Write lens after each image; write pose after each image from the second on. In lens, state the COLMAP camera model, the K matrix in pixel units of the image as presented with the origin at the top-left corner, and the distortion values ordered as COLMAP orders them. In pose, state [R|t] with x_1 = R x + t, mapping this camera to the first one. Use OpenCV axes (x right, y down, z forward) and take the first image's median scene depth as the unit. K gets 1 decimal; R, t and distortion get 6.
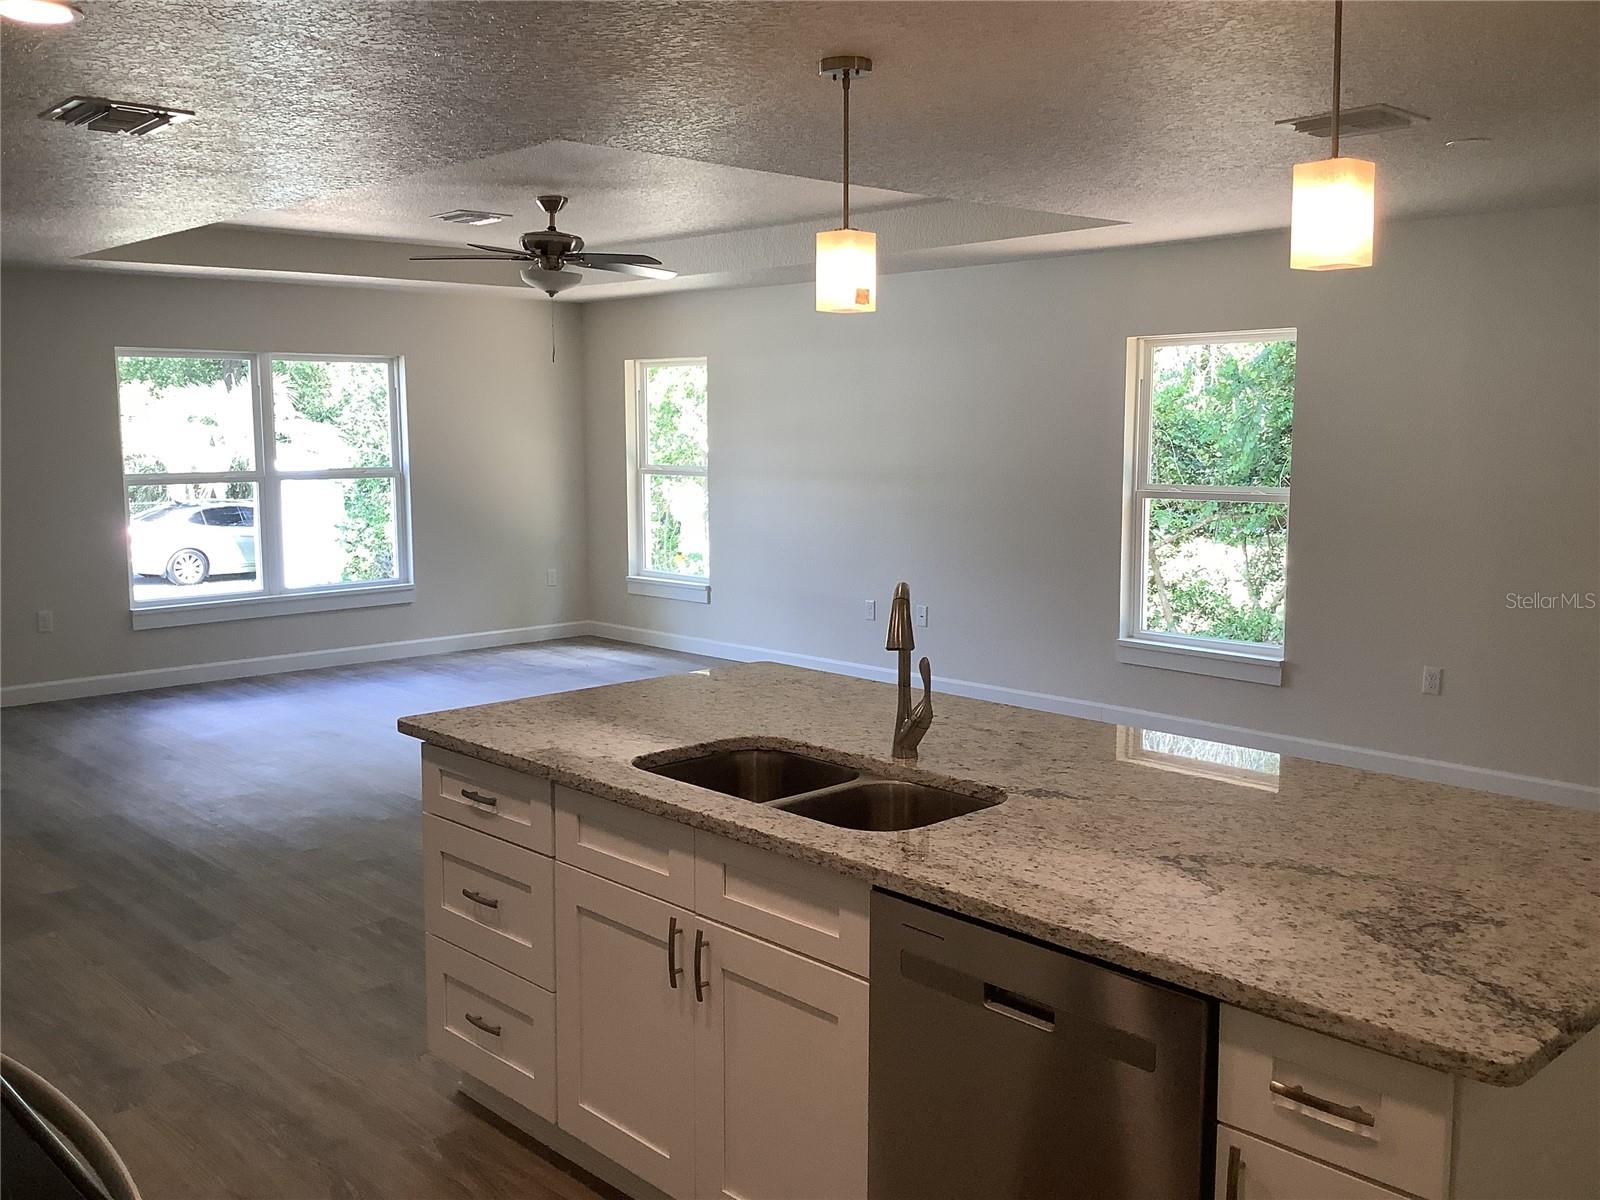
lens RADIAL K [[1453.1, 0, 804.9], [0, 1453.1, 602.8], [0, 0, 1]] dist [0.026288, 0.000000]
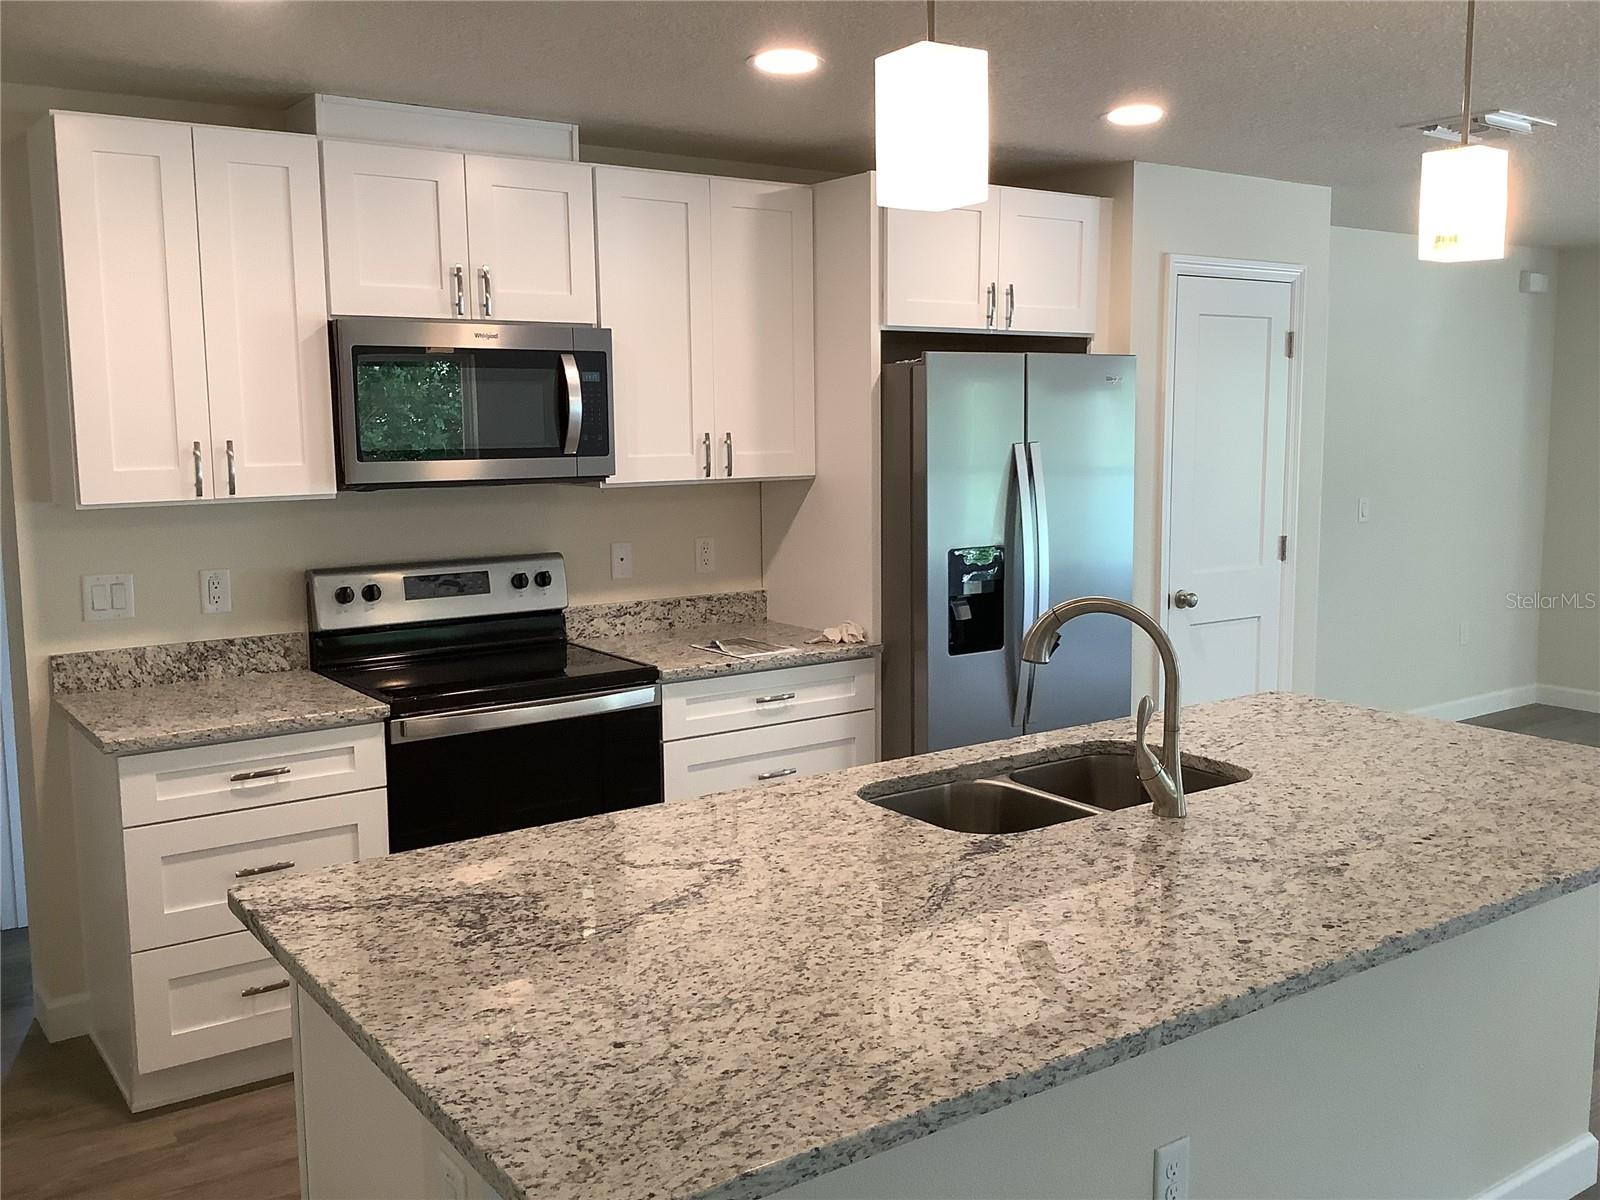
lens RADIAL K [[1453.1, 0, 803.5], [0, 1453.1, 594.2], [0, 0, 1]] dist [0.026288, 0.000000]
pose [[-0.143971, 0.126935, -0.981407, 0.827395], [-0.118948, 0.982329, 0.144504, -0.103408], [0.982407, 0.137541, -0.126328, 0.804962]]
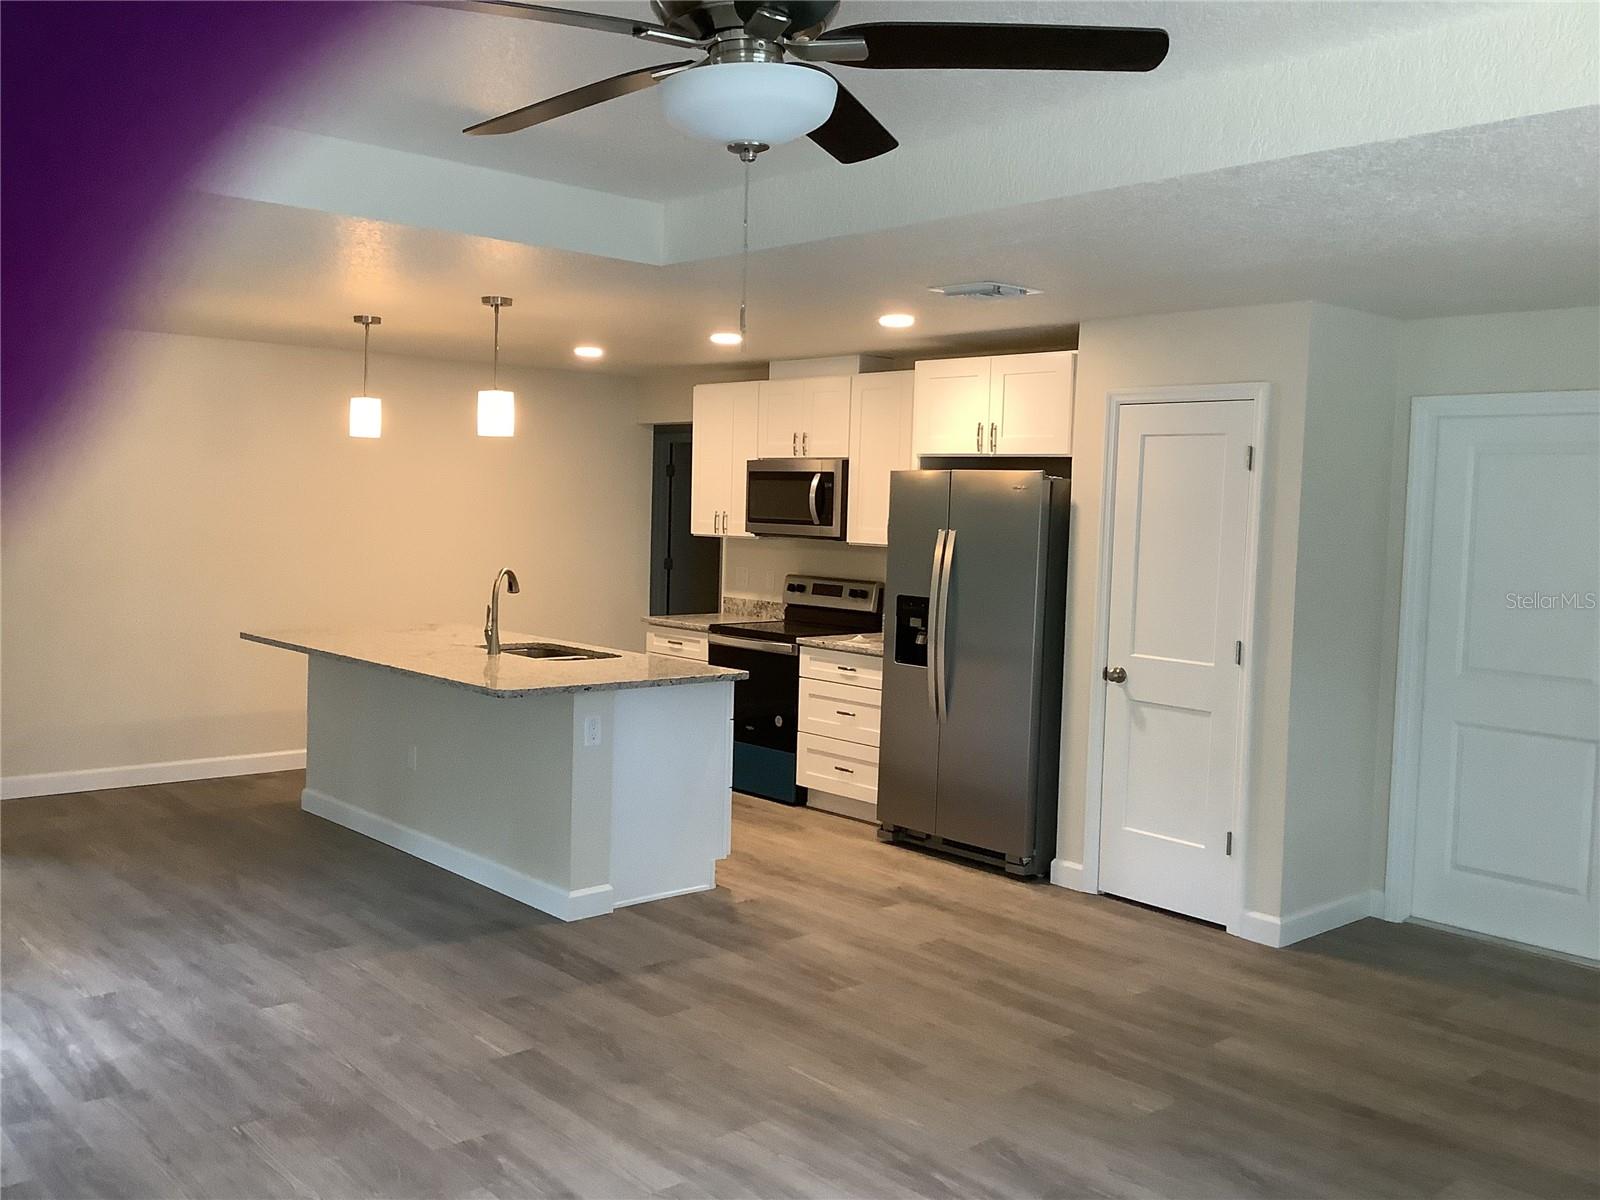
lens RADIAL K [[1453.1, 0, 806.2], [0, 1453.1, 589.6], [0, 0, 1]] dist [0.026288, 0.000000]
pose [[-0.999037, -0.027995, 0.033797, -0.417958], [-0.021107, 0.981698, 0.189272, -0.363602], [-0.038477, 0.188377, -0.981343, 2.786858]]
